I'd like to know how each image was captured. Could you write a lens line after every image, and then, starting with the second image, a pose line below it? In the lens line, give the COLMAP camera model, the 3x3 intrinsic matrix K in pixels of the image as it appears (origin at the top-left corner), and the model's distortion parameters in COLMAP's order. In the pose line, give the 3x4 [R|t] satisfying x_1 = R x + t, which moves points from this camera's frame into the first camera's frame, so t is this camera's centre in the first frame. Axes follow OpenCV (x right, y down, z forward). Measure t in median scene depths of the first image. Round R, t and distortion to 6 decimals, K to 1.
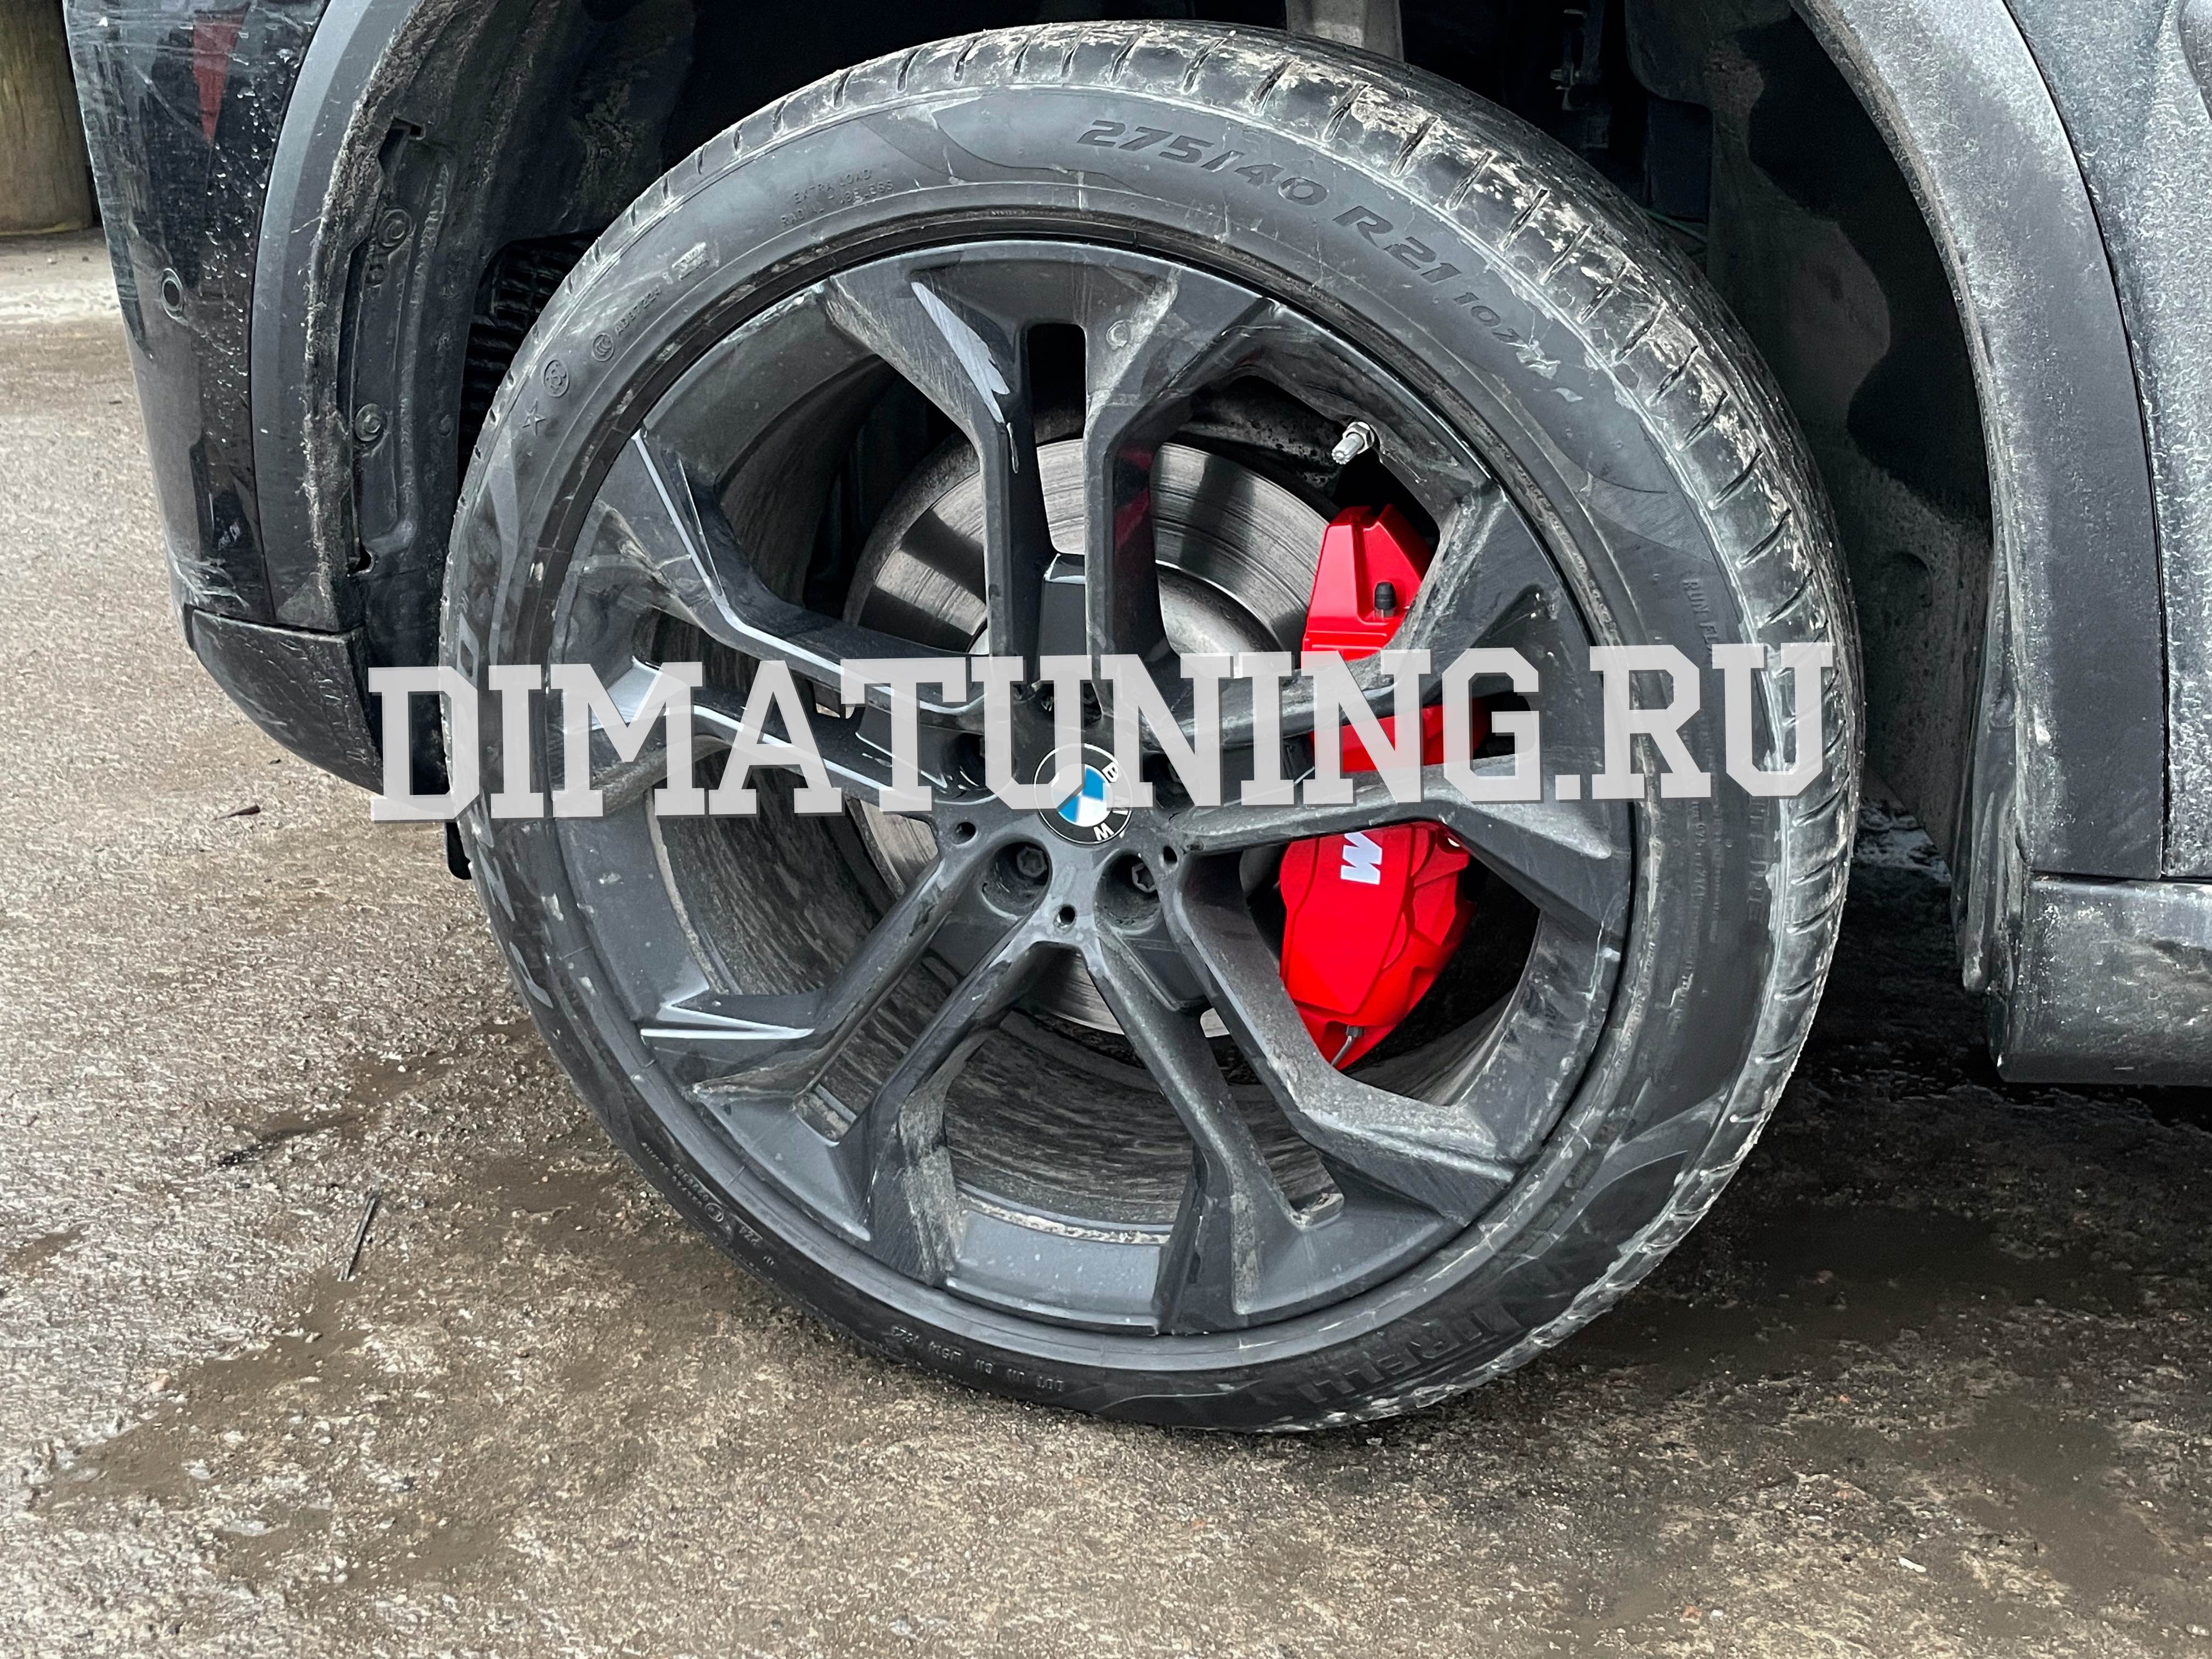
lens RADIAL K [[2211.1, 0, 1091.8], [0, 2211.1, 792.9], [0, 0, 1]] dist [0.039066, 0.000000]
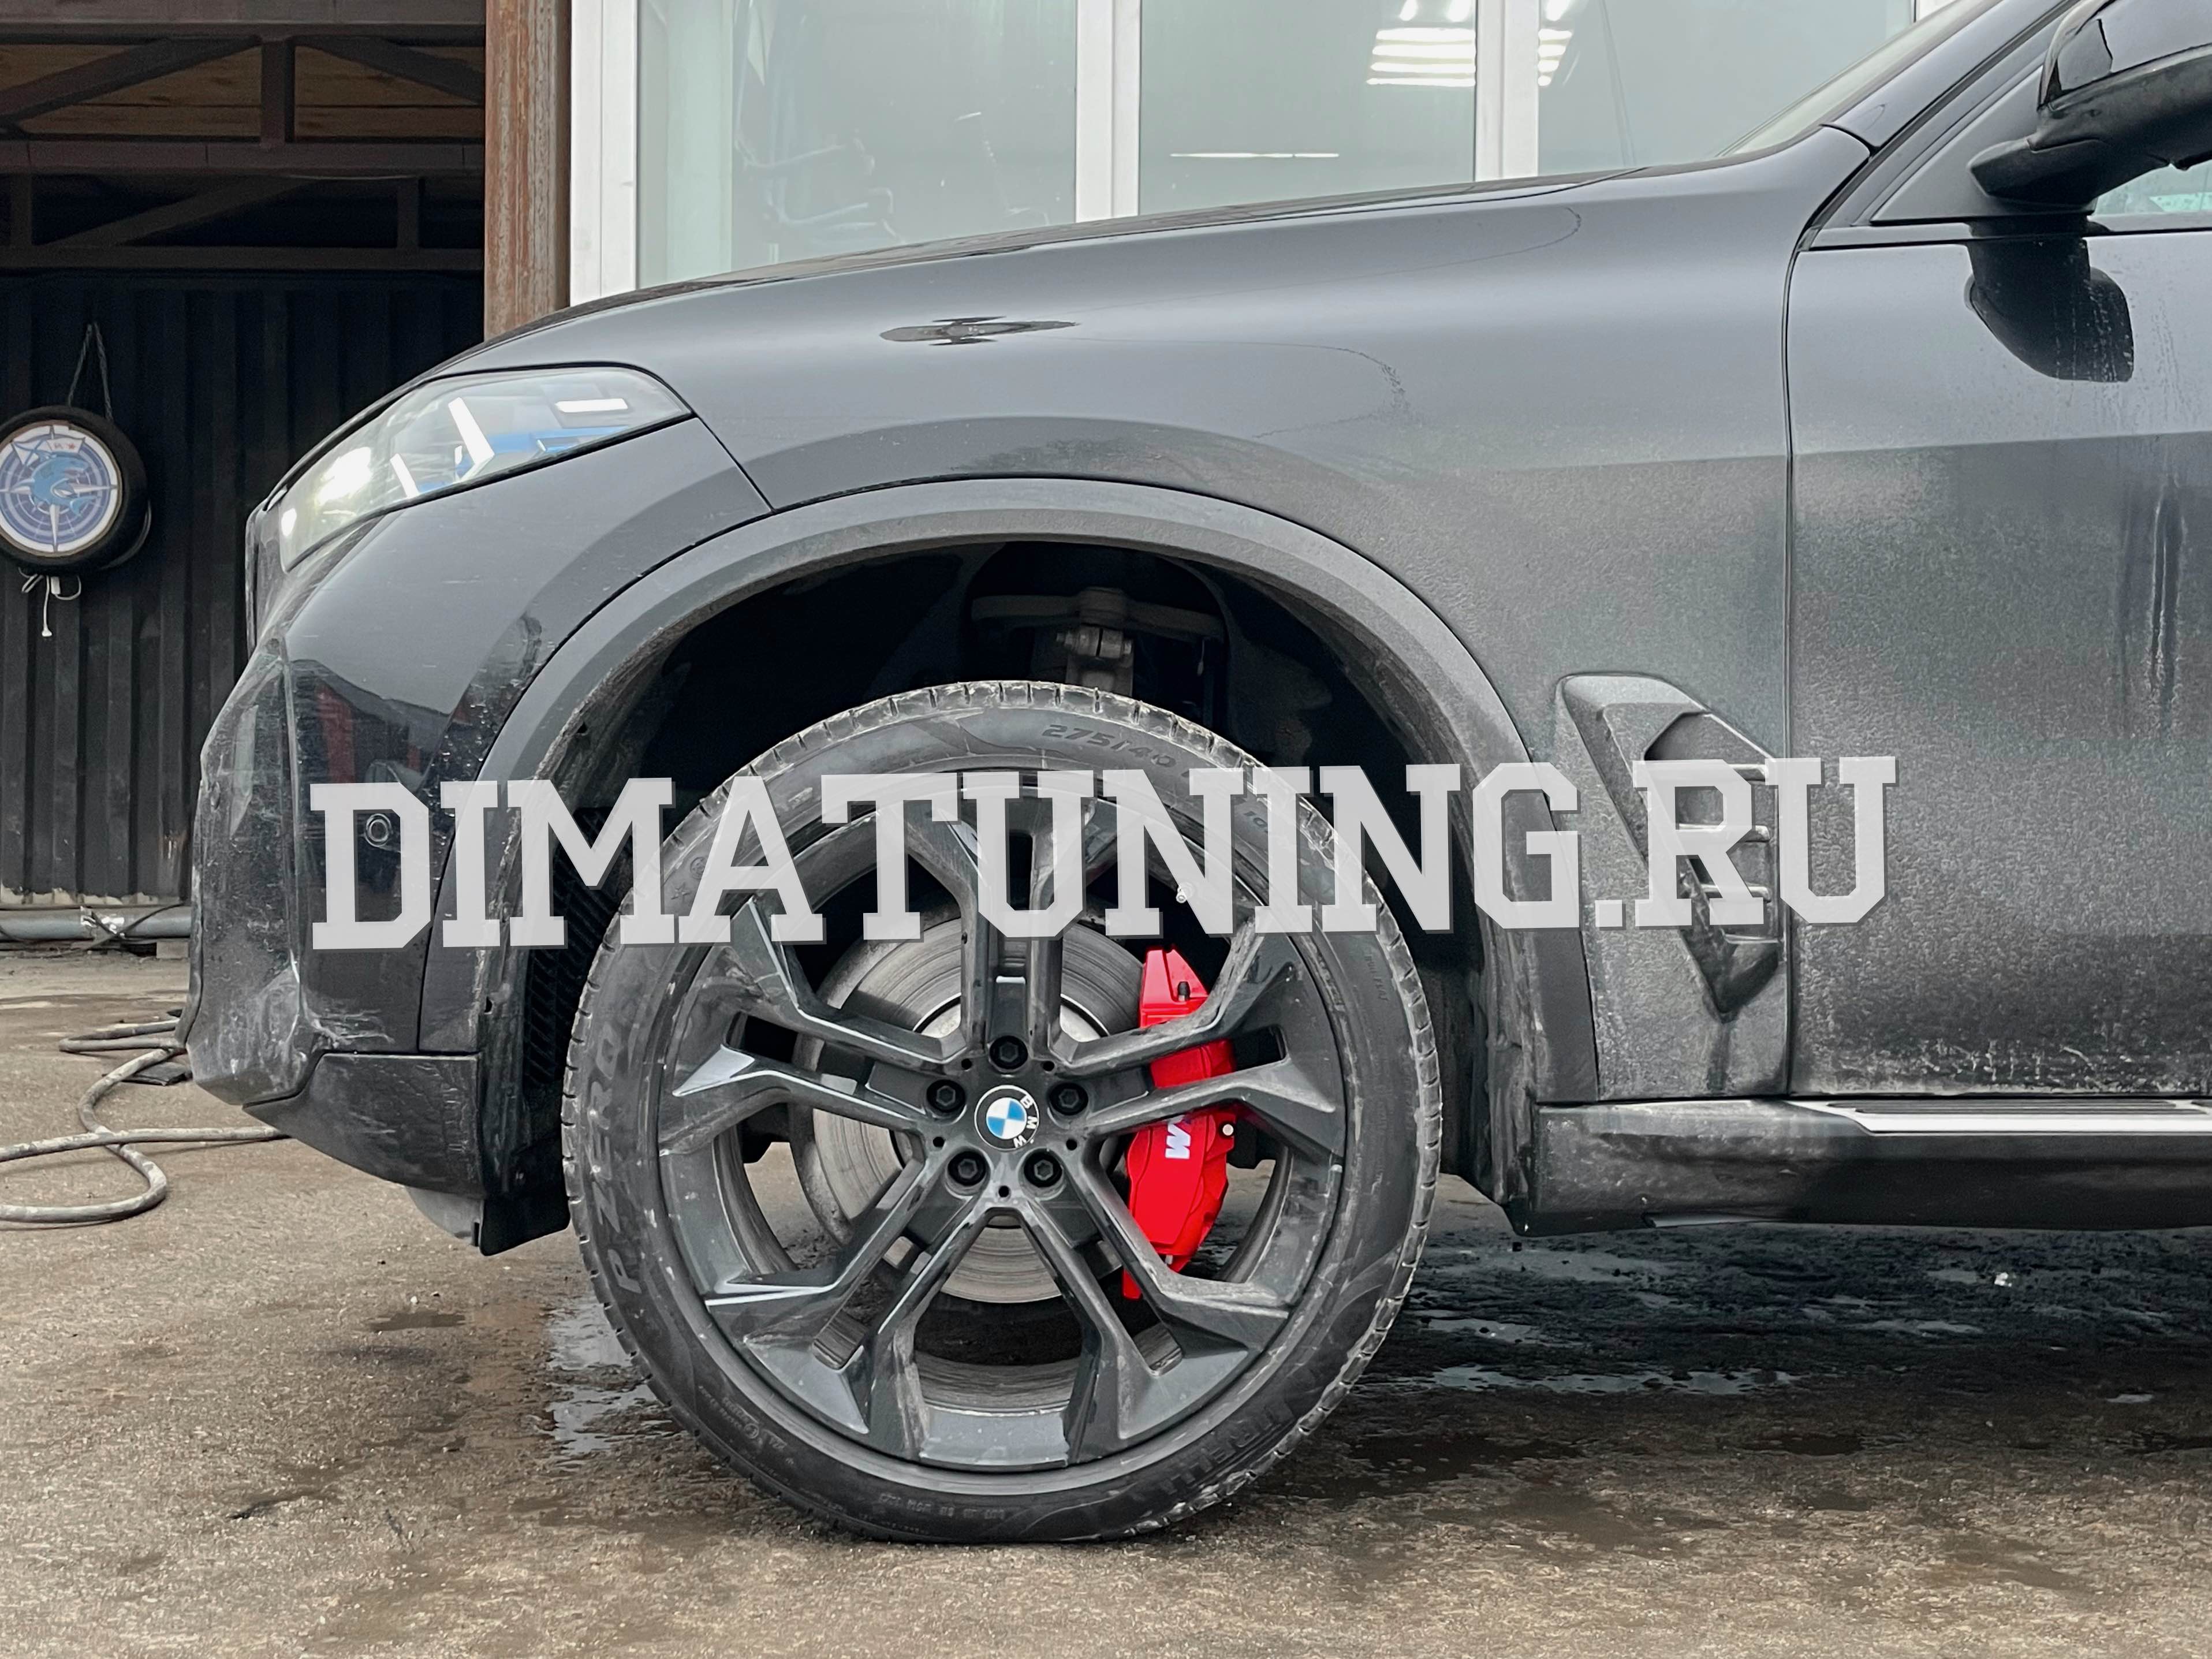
lens RADIAL K [[2211.2, 0, 1107.4], [0, 2211.2, 828.1], [0, 0, 1]] dist [0.039066, 0.000000]
pose [[0.933980, 0.028284, 0.356203, -0.554555], [0.089675, 0.946406, -0.310282, 0.330103], [-0.345889, 0.321740, 0.881388, -0.580853]]
